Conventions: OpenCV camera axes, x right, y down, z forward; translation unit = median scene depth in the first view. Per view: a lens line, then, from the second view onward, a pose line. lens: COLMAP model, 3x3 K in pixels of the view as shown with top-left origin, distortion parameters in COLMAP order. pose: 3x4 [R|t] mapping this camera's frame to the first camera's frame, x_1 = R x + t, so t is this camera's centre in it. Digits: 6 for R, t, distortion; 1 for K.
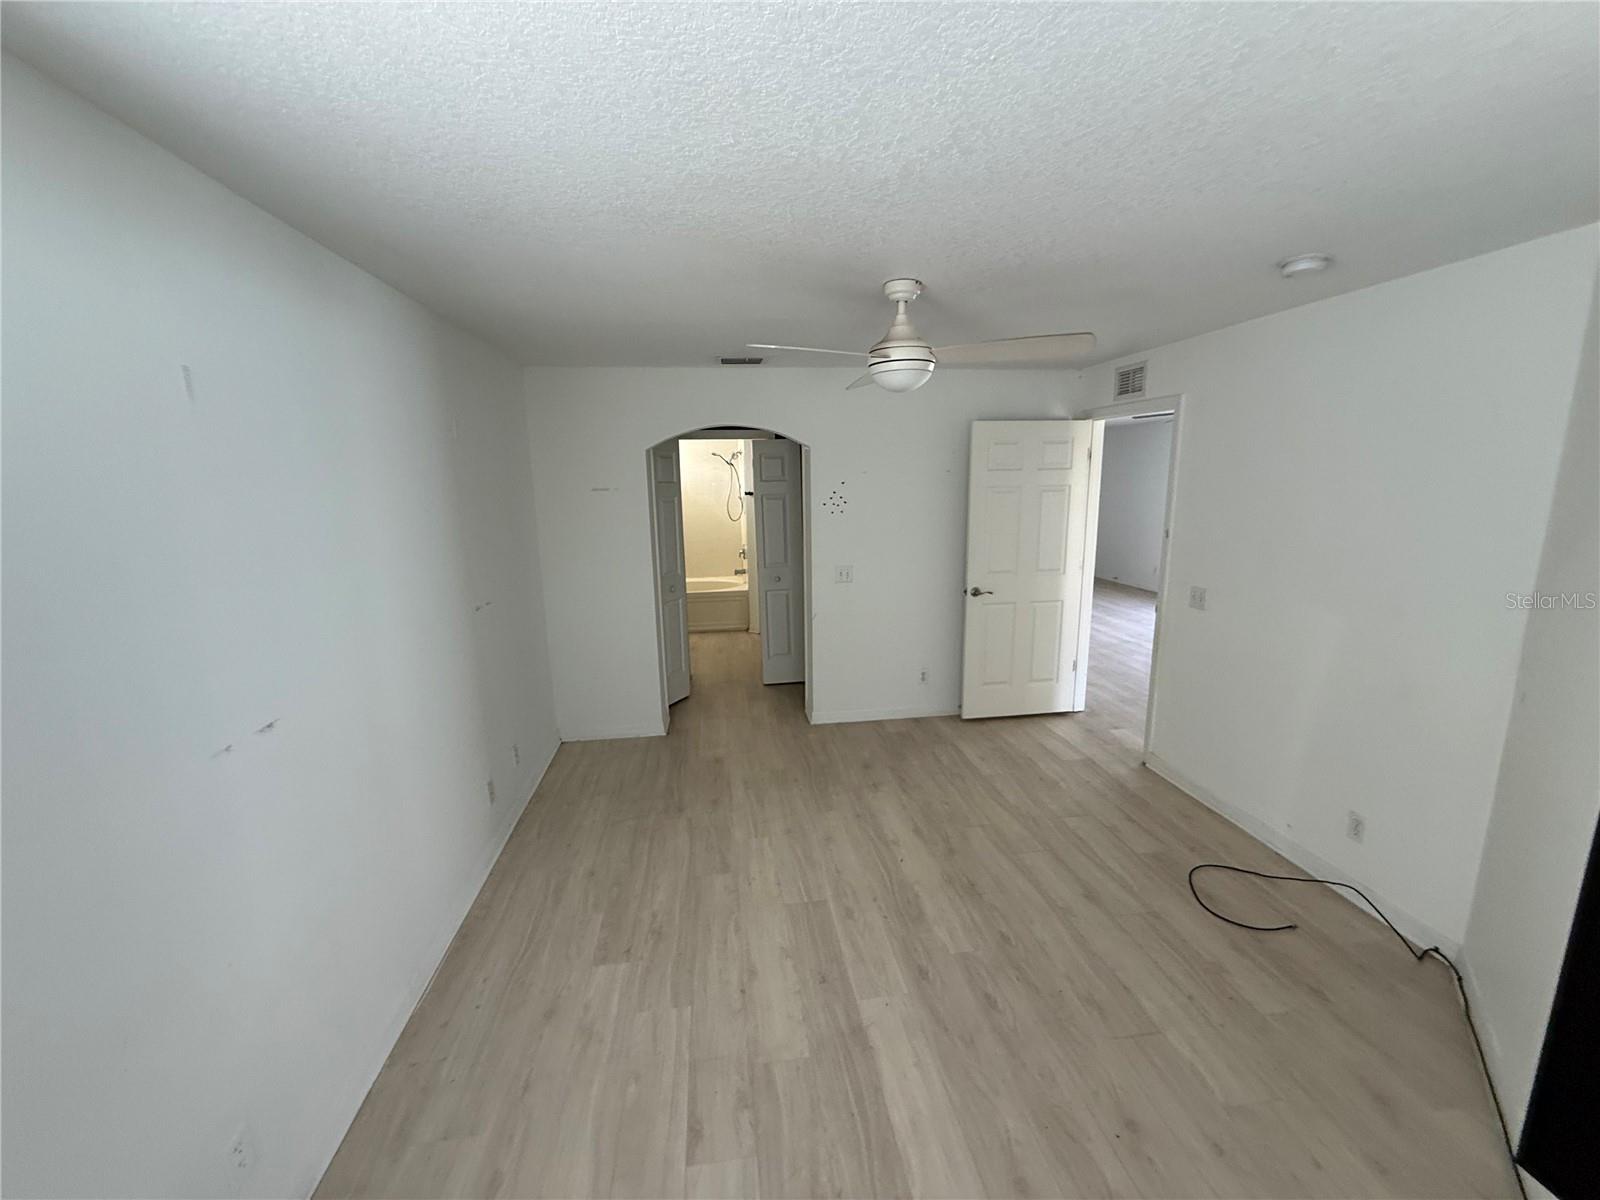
lens RADIAL K [[634.0, 0, 800.0], [0, 634.0, 600.0], [0, 0, 1]] dist [0.000965, 0.000234]
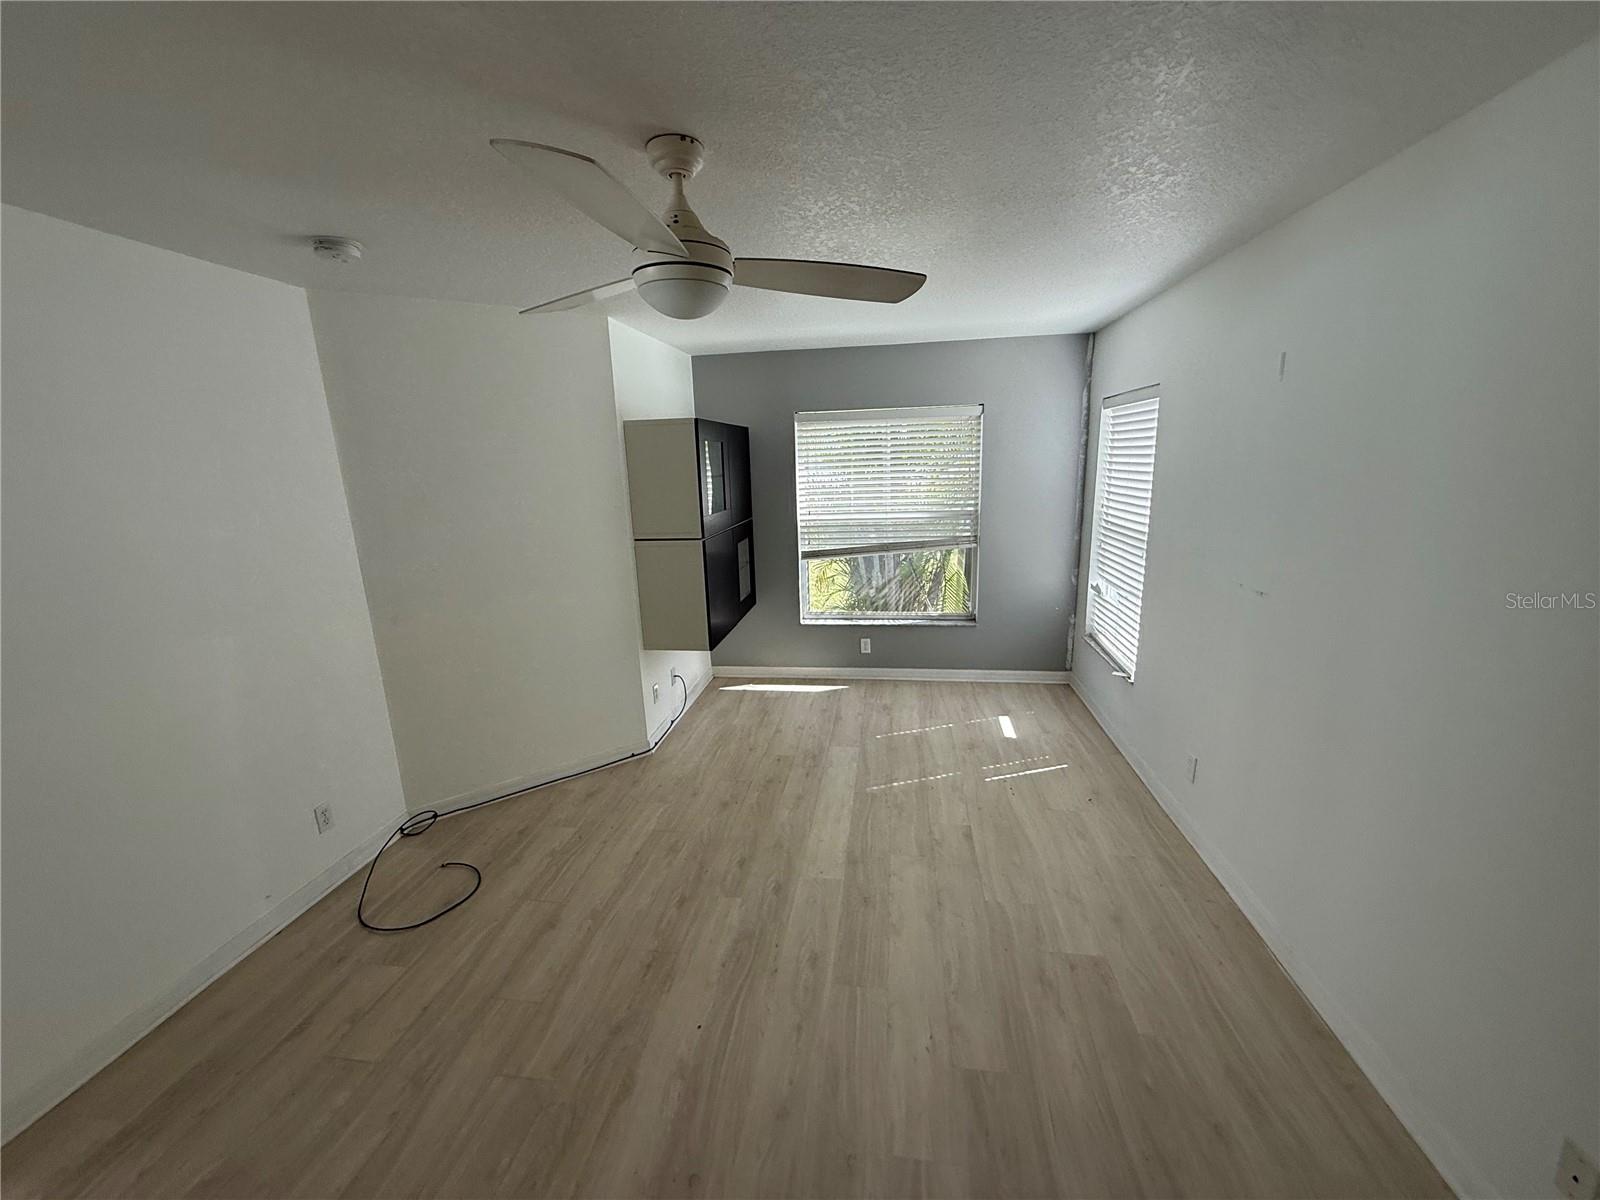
lens RADIAL K [[634.0, 0, 800.0], [0, 634.0, 600.0], [0, 0, 1]] dist [0.000965, 0.000234]
pose [[-0.957579, -0.015992, 0.287725, -0.149769], [0.102019, 0.914982, 0.390385, -0.298321], [-0.269506, 0.403179, -0.874536, 1.638645]]
